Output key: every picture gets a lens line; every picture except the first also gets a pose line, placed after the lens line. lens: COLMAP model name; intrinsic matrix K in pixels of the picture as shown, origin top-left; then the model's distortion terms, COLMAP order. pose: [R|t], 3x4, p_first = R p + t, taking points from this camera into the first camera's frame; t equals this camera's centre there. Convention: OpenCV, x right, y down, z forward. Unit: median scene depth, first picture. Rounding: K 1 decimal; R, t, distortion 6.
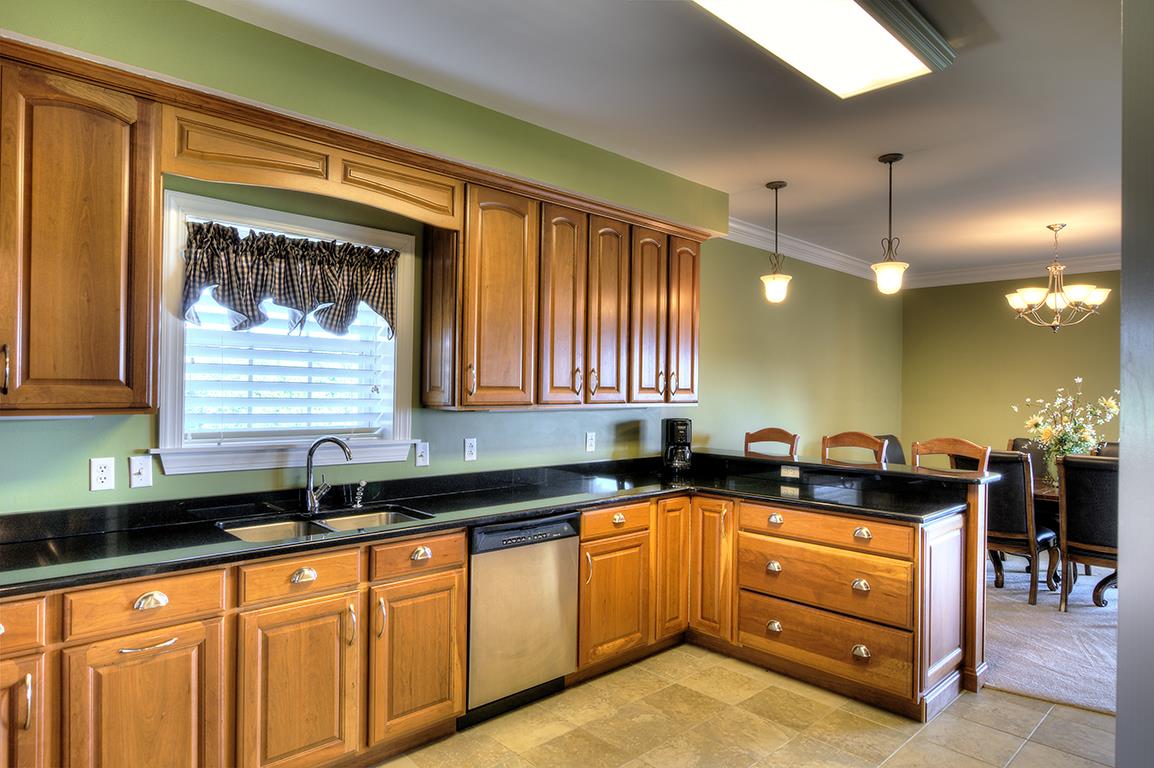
lens RADIAL K [[677.5, 0, 577.0], [0, 677.5, 384.0], [0, 0, 1]] dist [-0.002167, 0.000496]
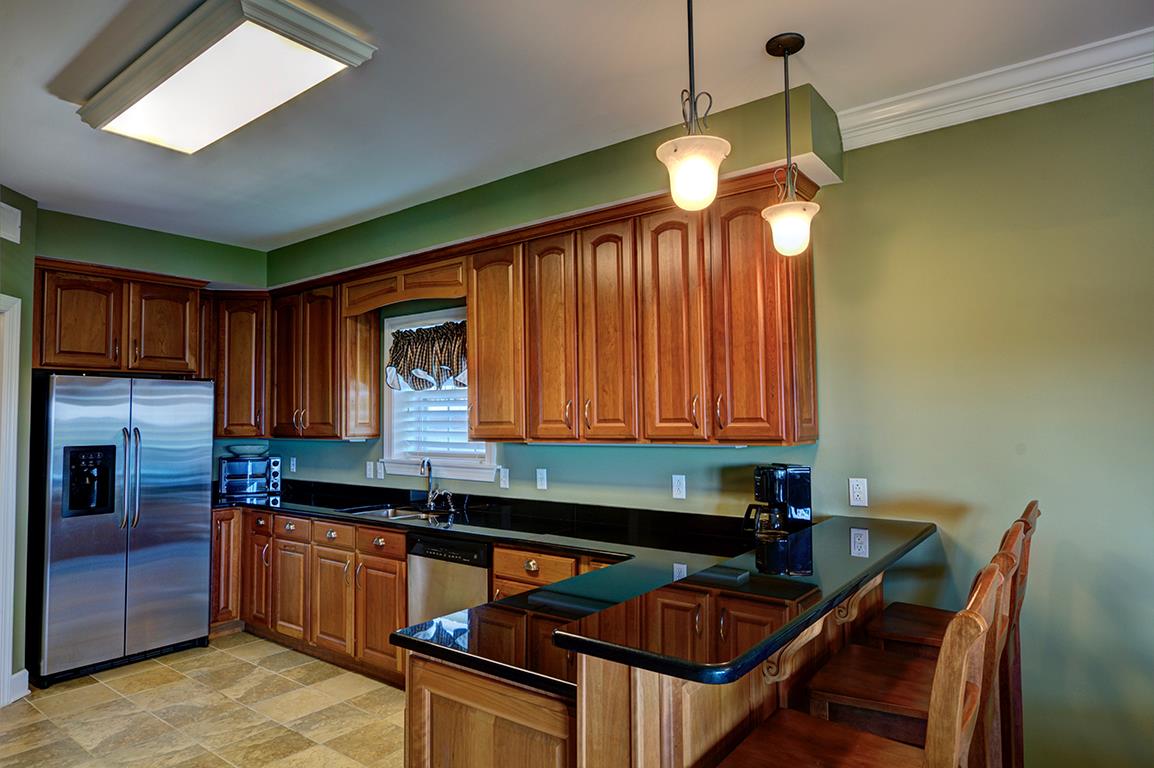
lens RADIAL K [[677.5, 0, 577.0], [0, 677.5, 384.0], [0, 0, 1]] dist [-0.002167, 0.000496]
pose [[0.174363, -0.067688, -0.982352, 0.993881], [0.017291, 0.997691, -0.065676, 0.017269], [0.984530, -0.005535, 0.175131, 0.916575]]
